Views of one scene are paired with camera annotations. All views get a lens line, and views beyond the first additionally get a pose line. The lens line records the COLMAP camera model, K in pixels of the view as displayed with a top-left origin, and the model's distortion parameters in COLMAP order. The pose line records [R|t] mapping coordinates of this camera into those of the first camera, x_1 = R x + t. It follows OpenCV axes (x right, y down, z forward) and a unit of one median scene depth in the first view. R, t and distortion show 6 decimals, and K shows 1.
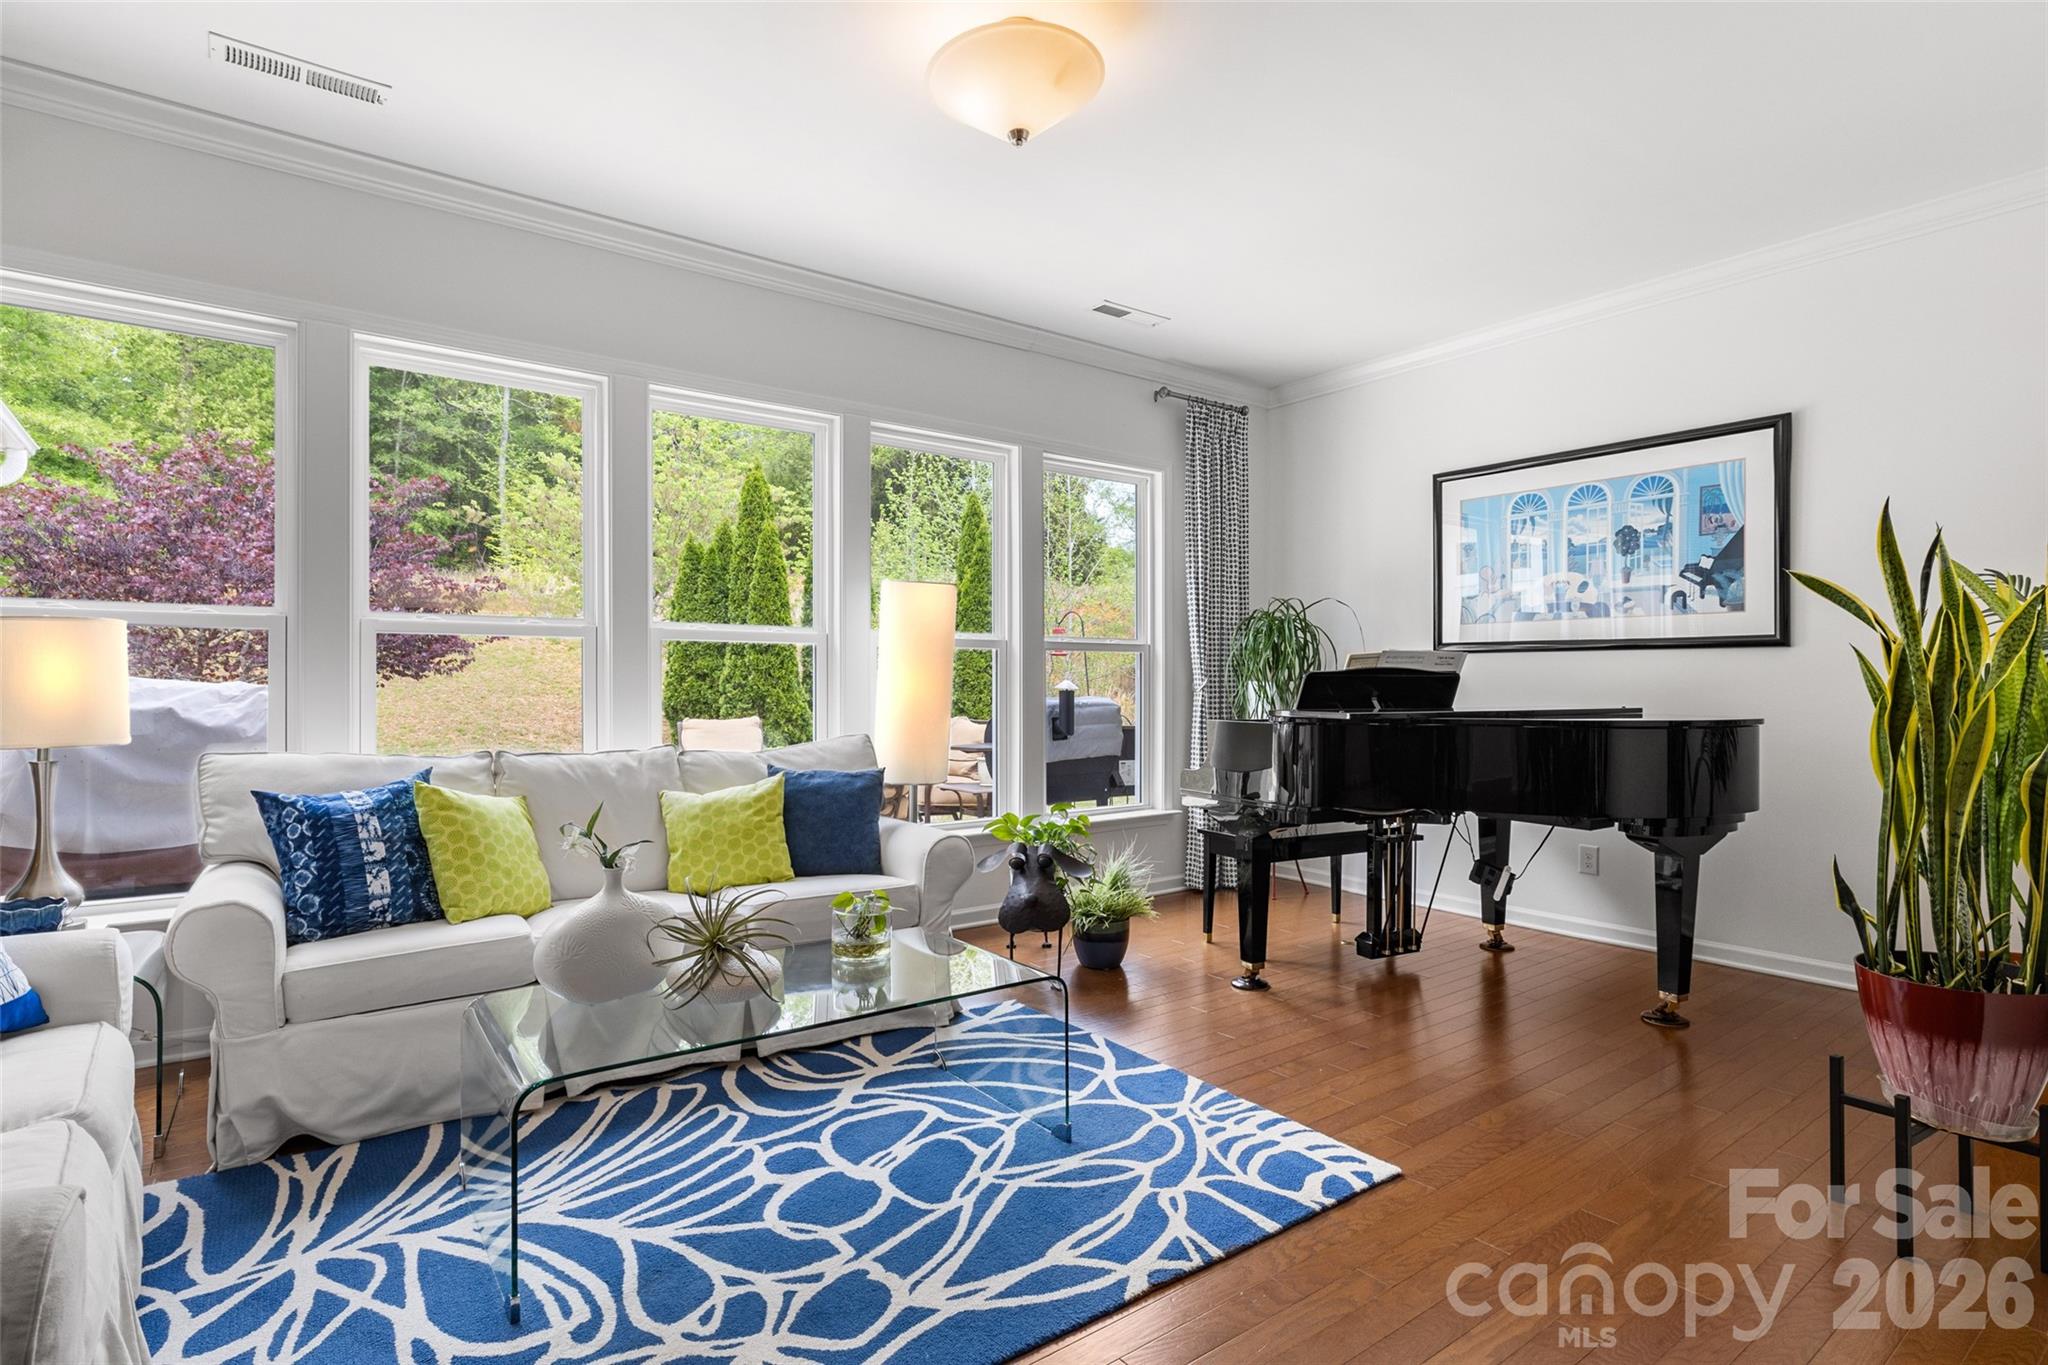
lens RADIAL K [[1019.4, 0, 1024.0], [0, 1019.4, 682.5], [0, 0, 1]] dist [-0.004073, -0.000482]
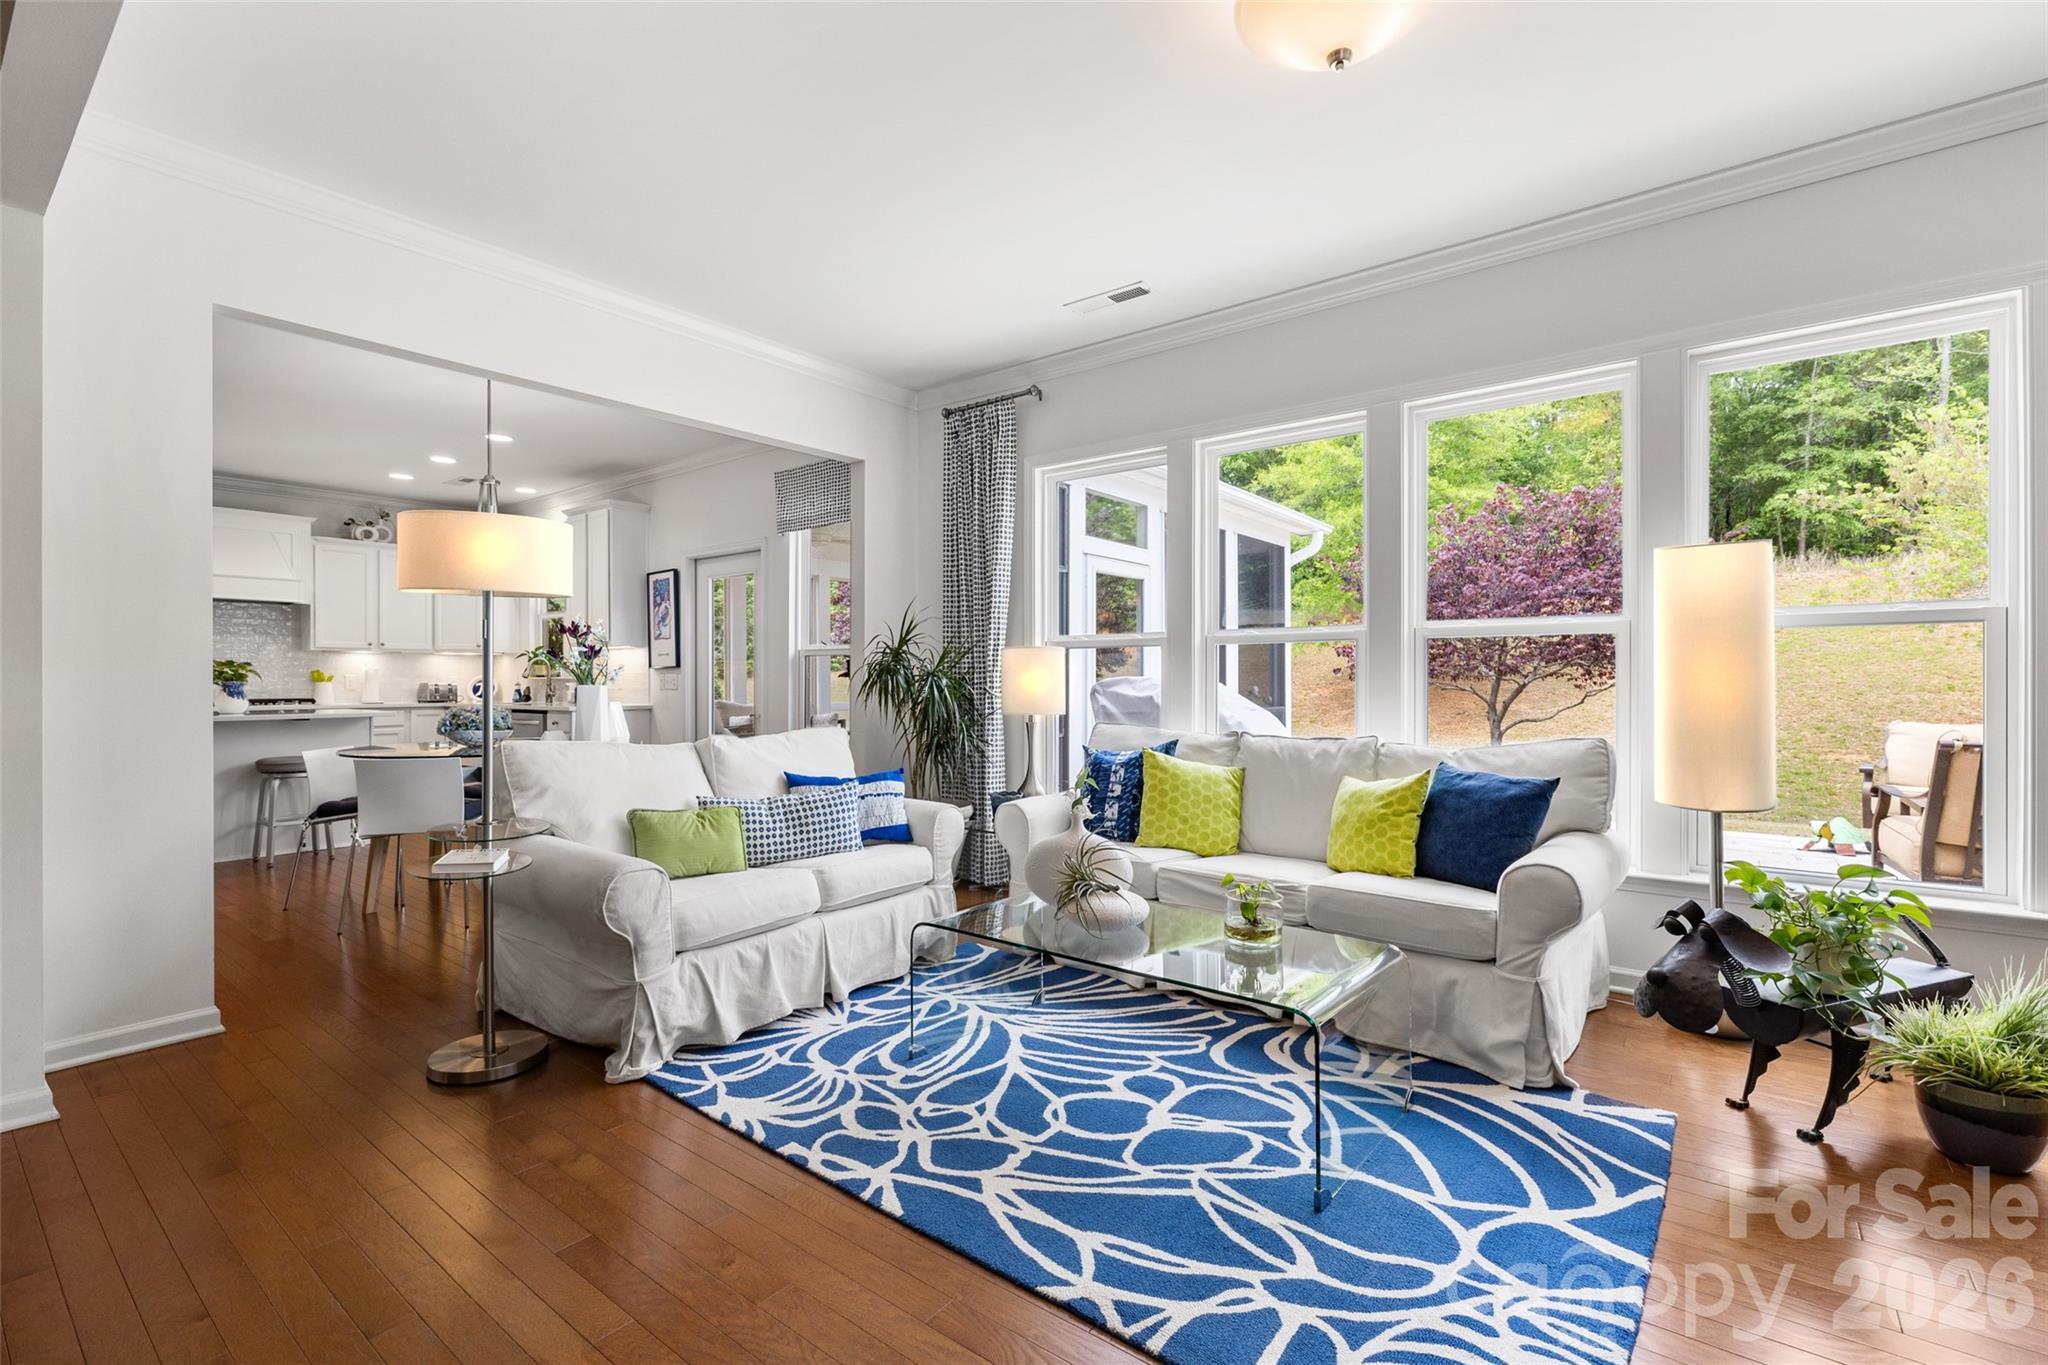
lens RADIAL K [[916.7, 0, 1029.9], [0, 916.7, 679.4], [0, 0, 1]] dist [-0.003098, -0.000280]
pose [[0.262765, -0.004700, -0.964849, 0.737470], [0.005632, 0.999979, -0.003337, 0.002621], [0.964844, -0.004558, 0.262785, 0.570337]]
